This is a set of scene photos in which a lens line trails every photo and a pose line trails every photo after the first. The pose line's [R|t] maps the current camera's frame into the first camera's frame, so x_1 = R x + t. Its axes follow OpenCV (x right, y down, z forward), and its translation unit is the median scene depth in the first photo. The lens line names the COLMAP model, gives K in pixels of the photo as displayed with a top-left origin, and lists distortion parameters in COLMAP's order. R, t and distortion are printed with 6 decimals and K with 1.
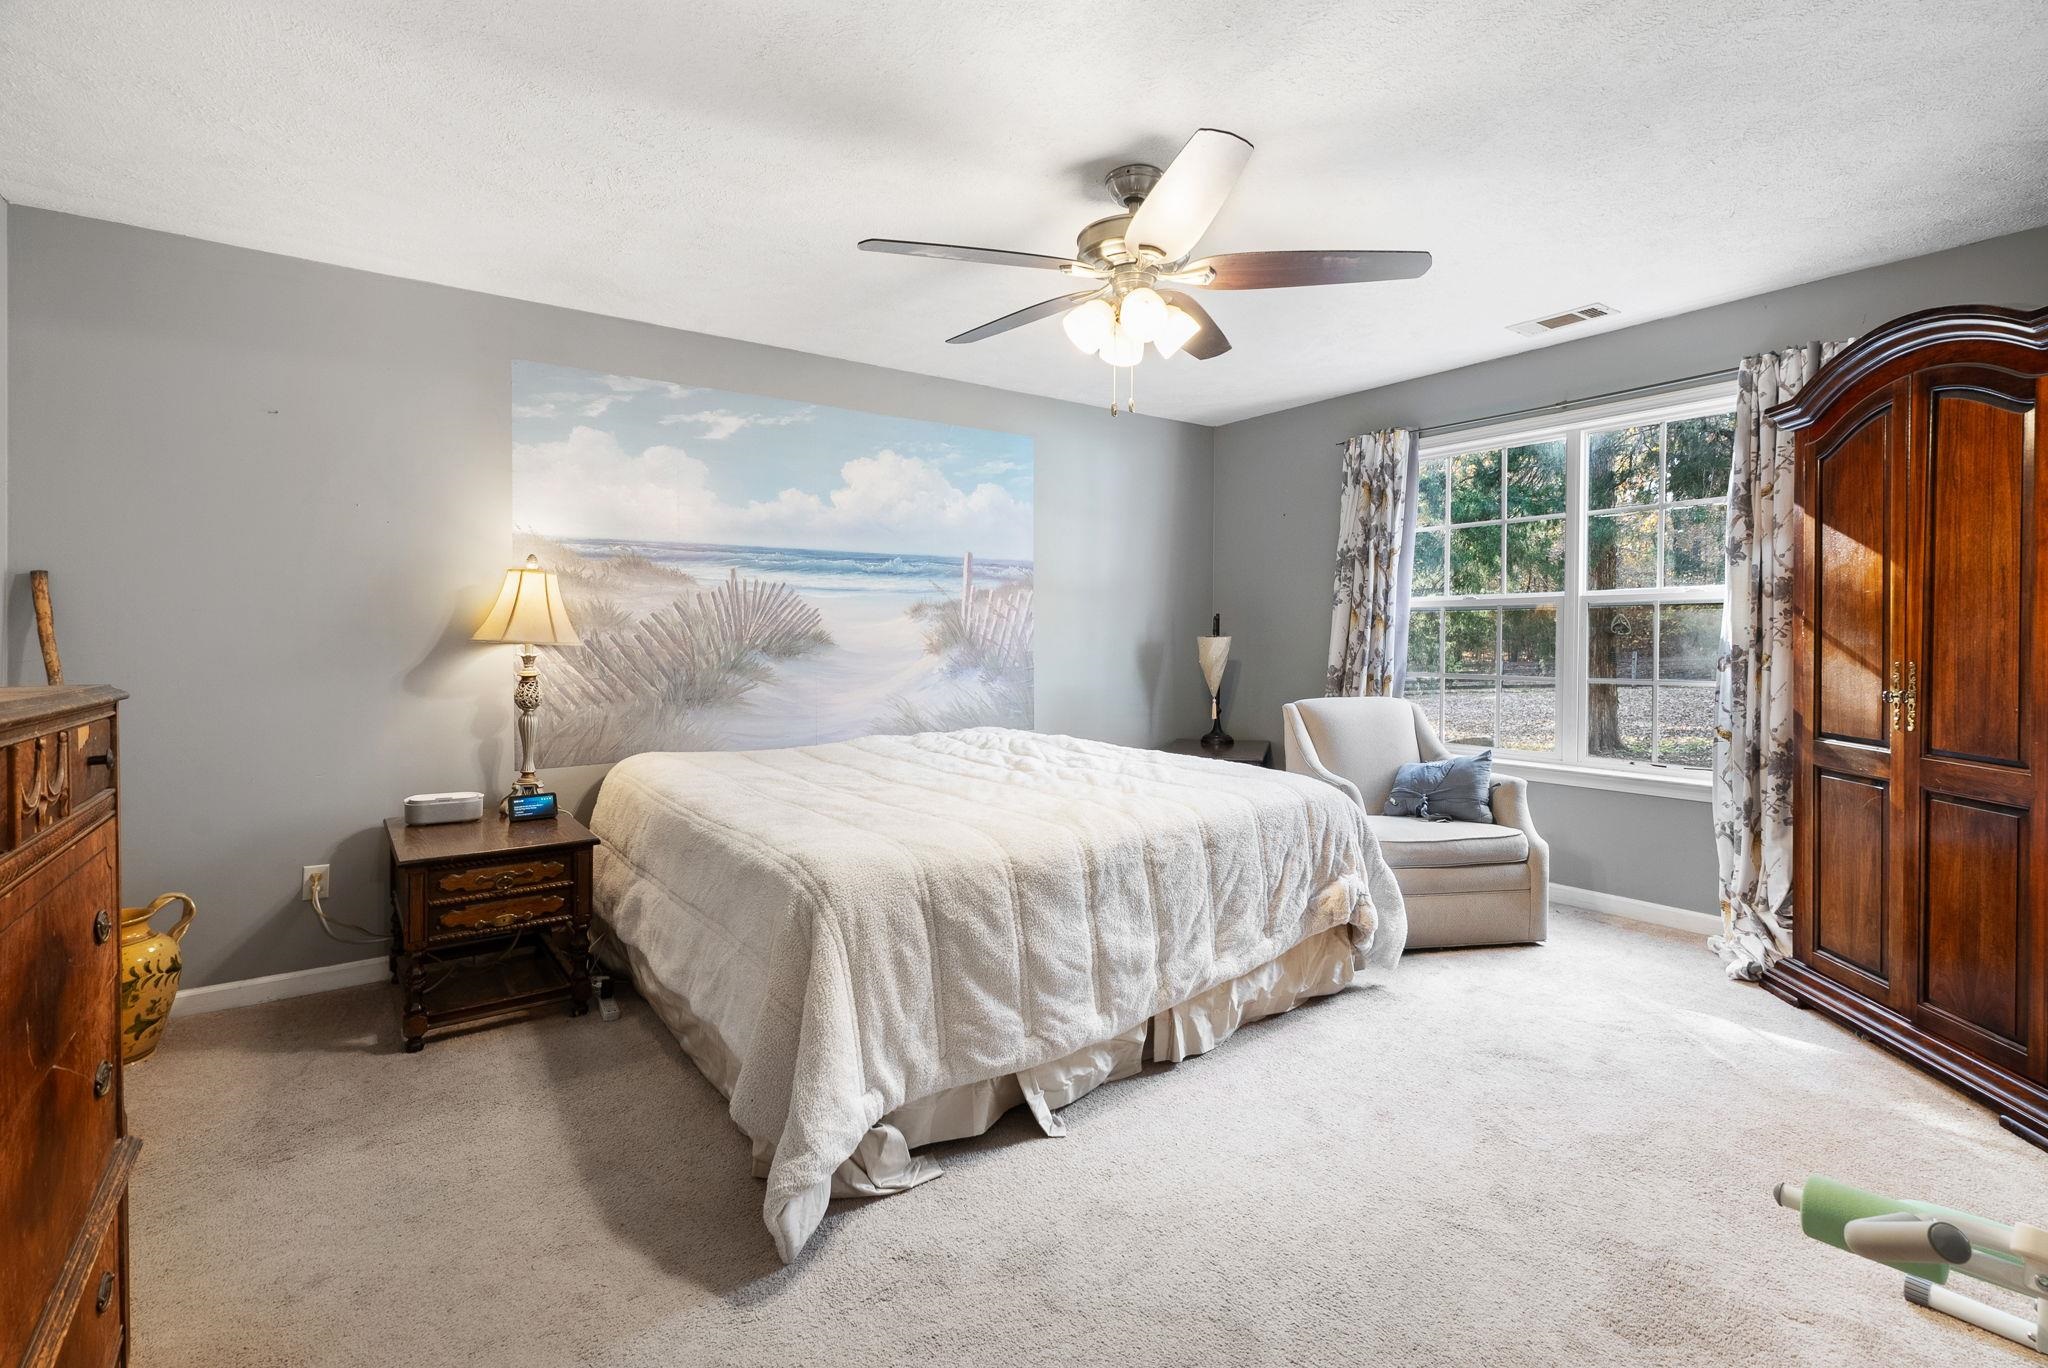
lens RADIAL K [[913.6, 0, 1024.3], [0, 913.6, 669.0], [0, 0, 1]] dist [-0.010111, 0.000097]
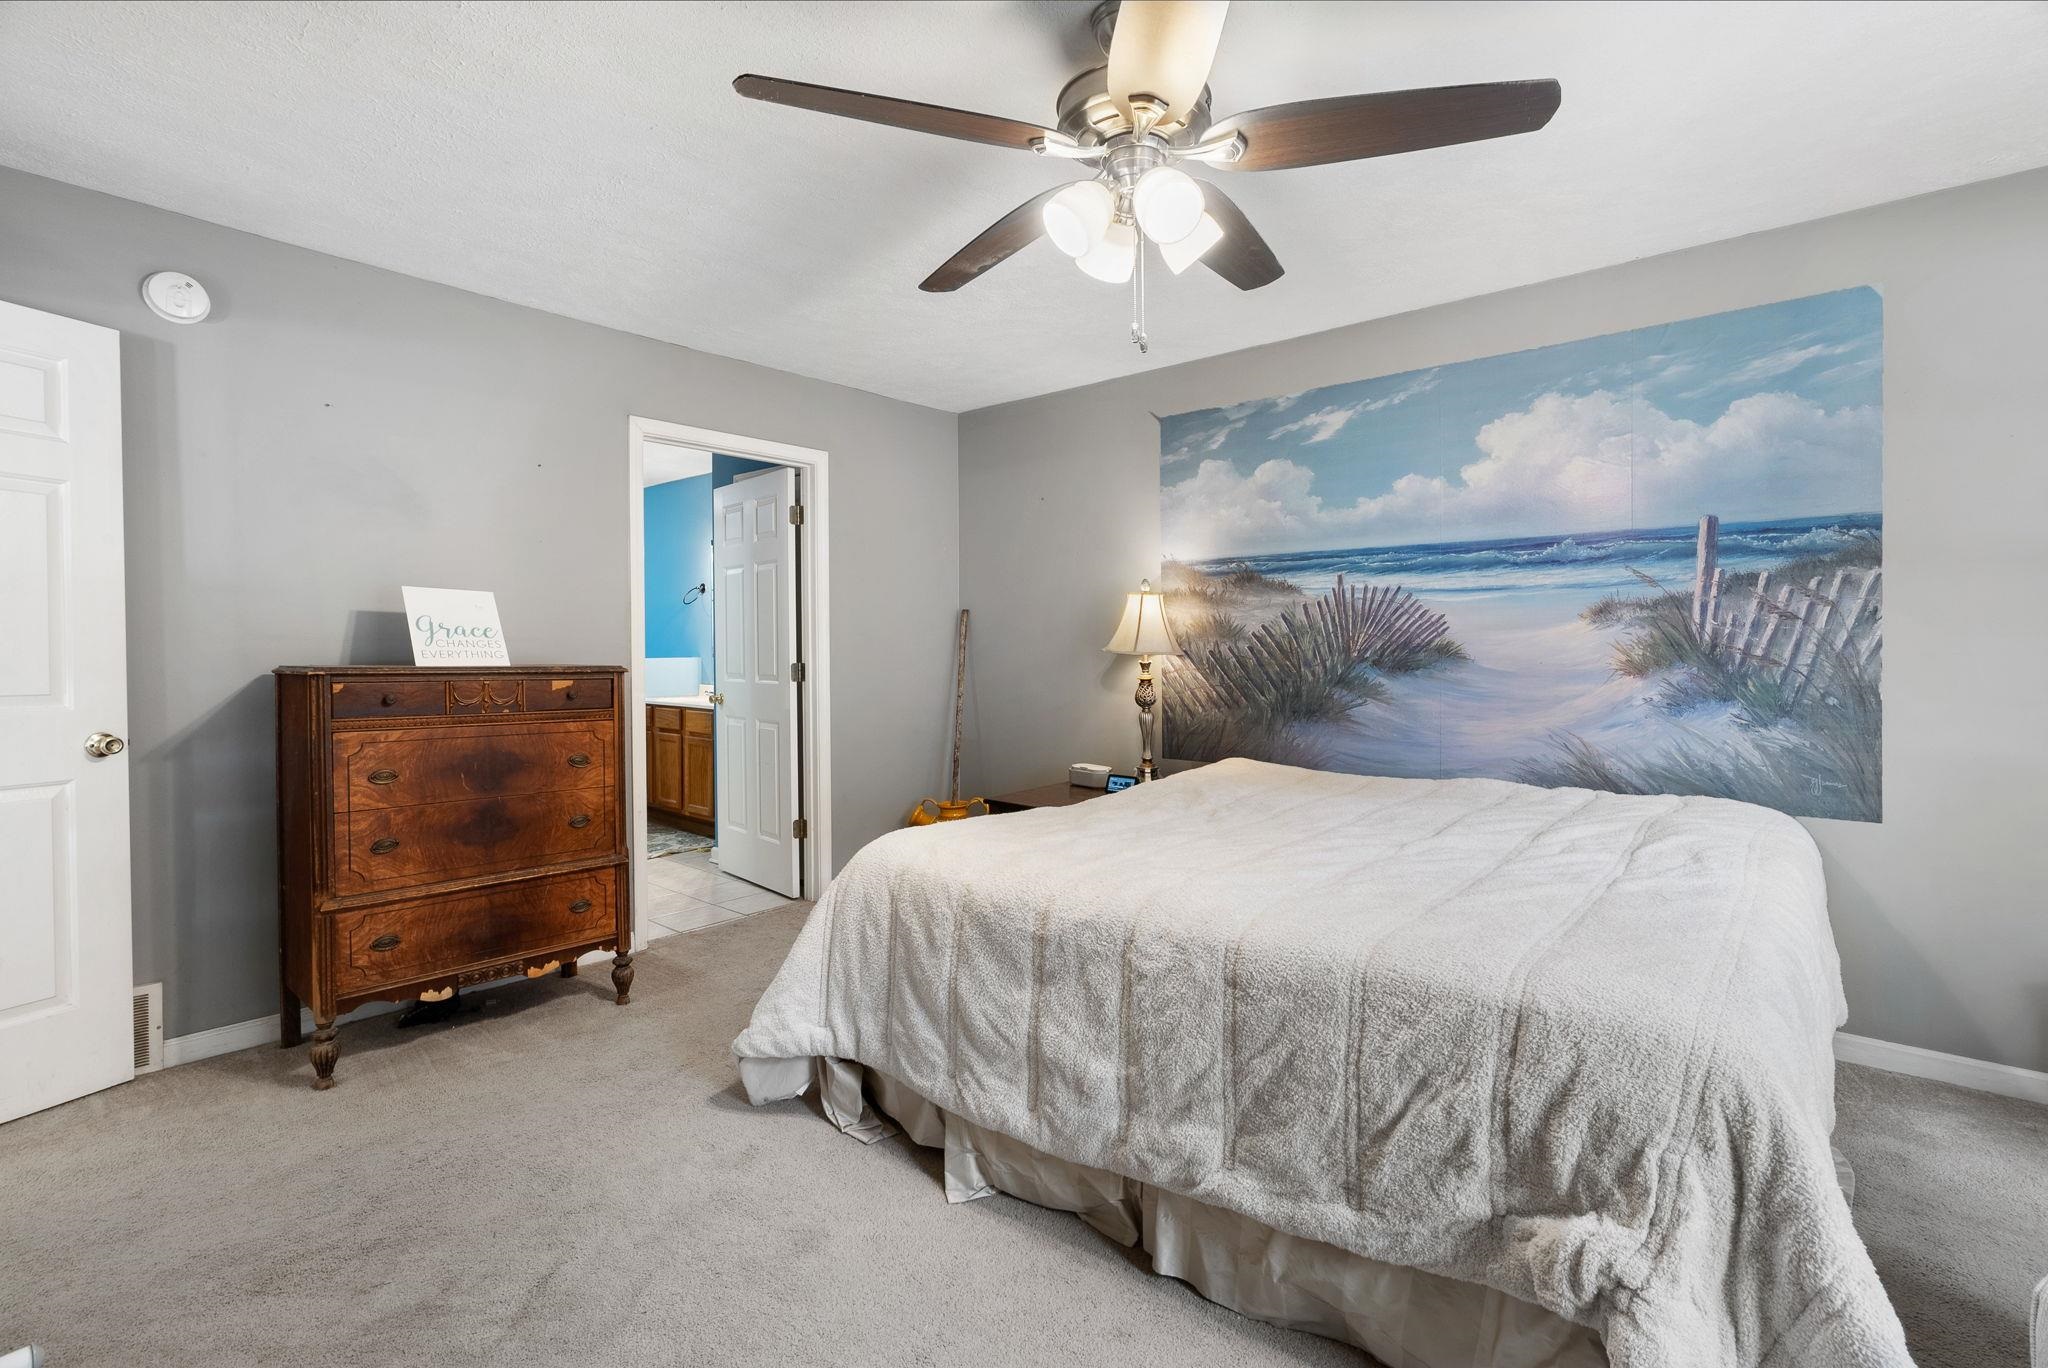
lens RADIAL K [[921.6, 0, 1027.8], [0, 921.6, 678.0], [0, 0, 1]] dist [-0.002222, 0.000510]
pose [[0.240090, 0.037625, -0.970021, 0.521474], [-0.038371, 0.998835, 0.029246, -0.020609], [0.969992, 0.030199, 0.241254, 0.471796]]
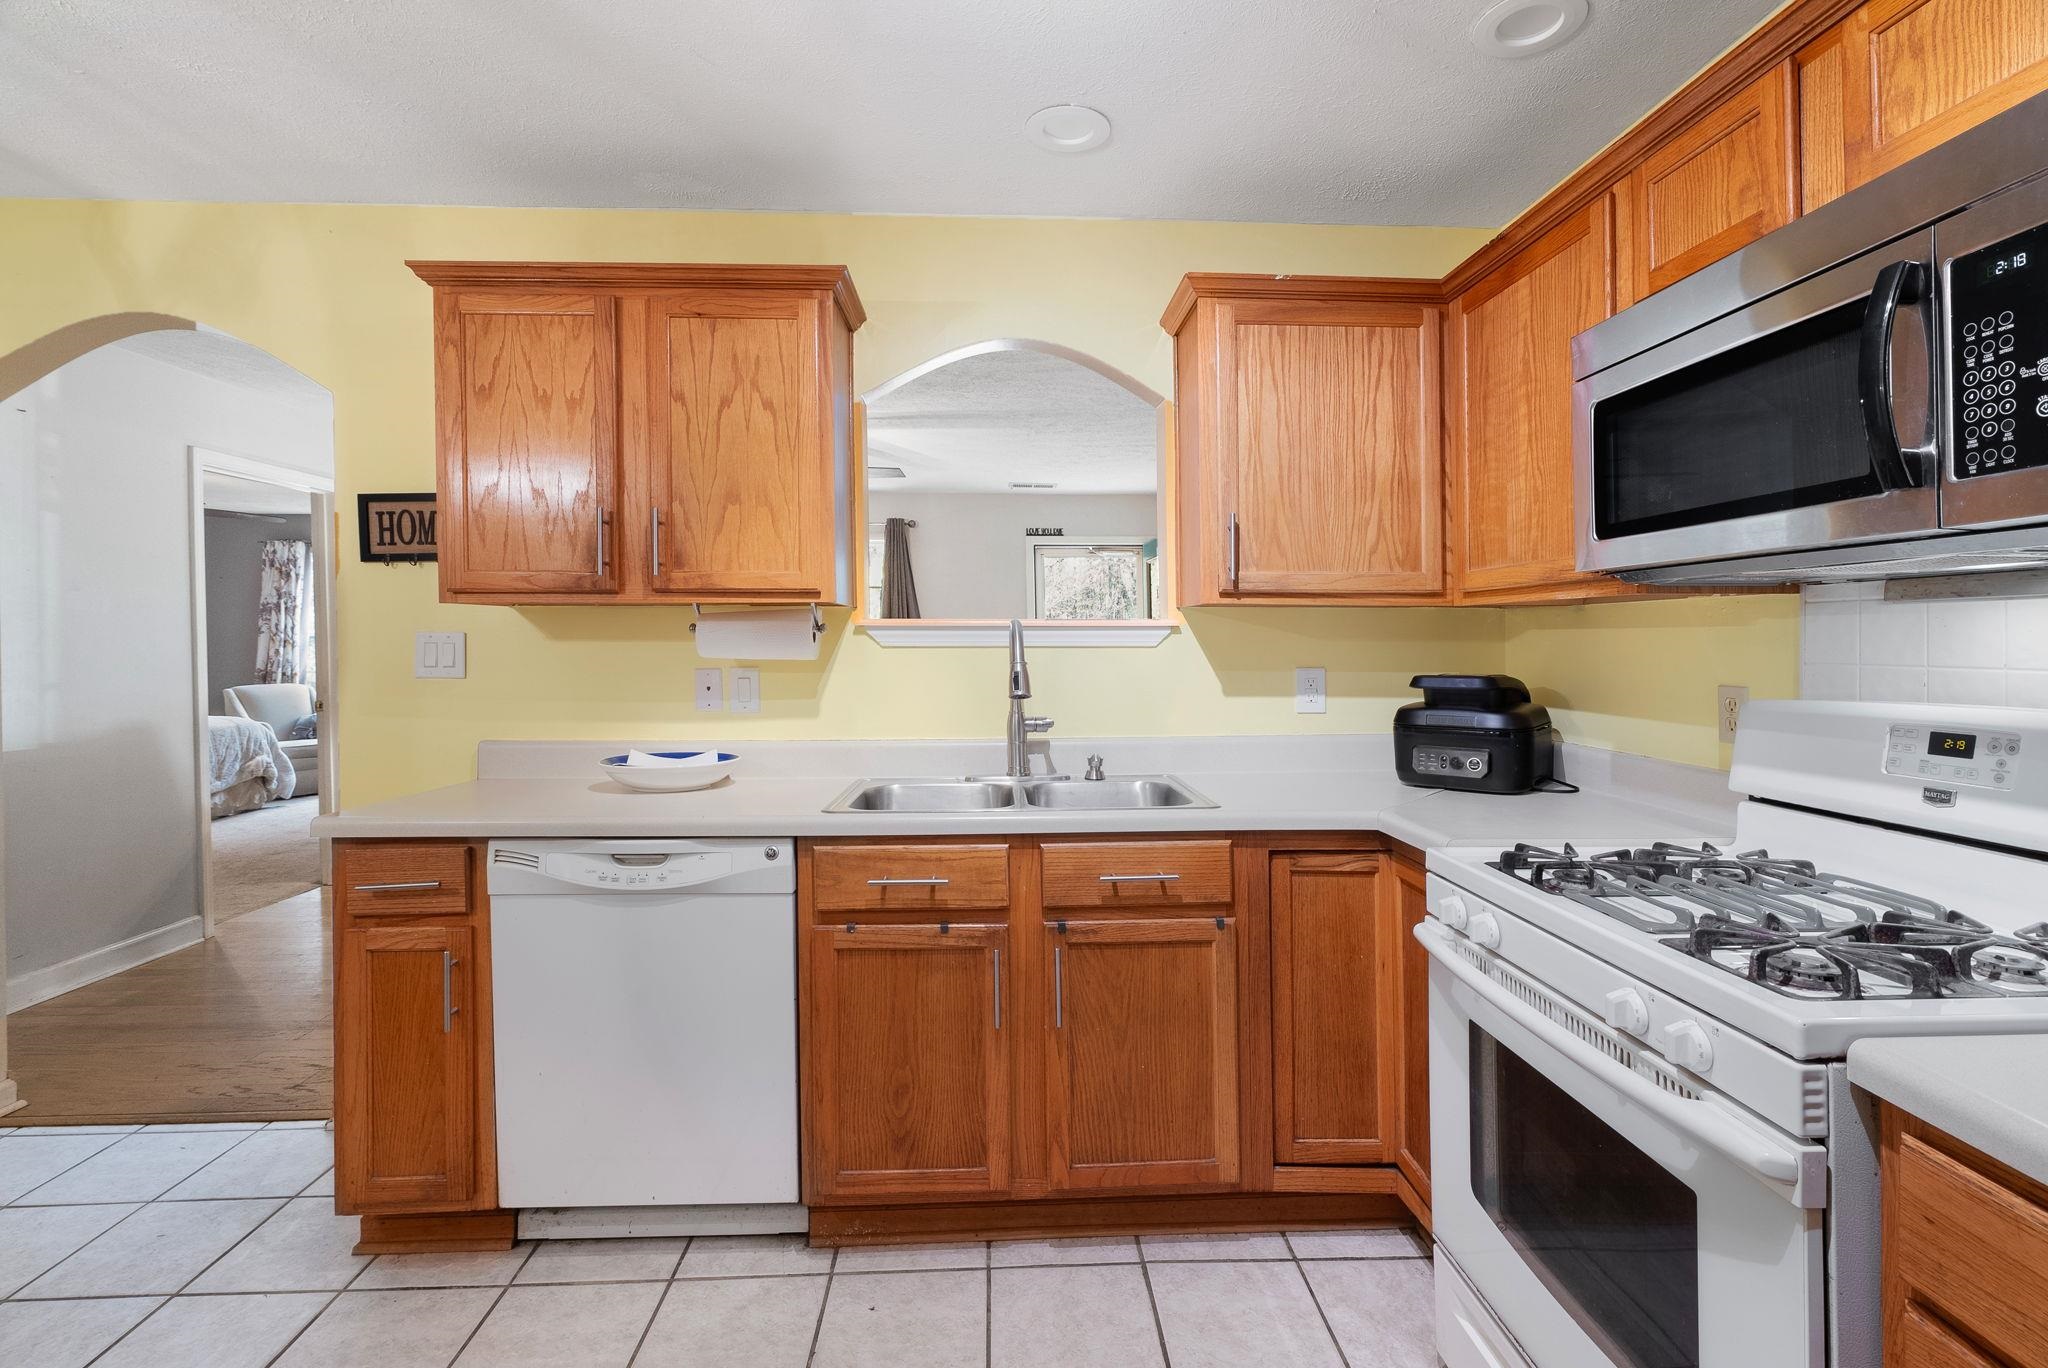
lens RADIAL K [[931.9, 0, 1028.5], [0, 931.9, 647.0], [0, 0, 1]] dist [0.000941, 0.000351]
pose [[0.548717, -0.012540, 0.835914, -0.422105], [0.037952, 0.999230, -0.009923, 0.034799], [-0.835147, 0.037170, 0.548770, -1.479721]]
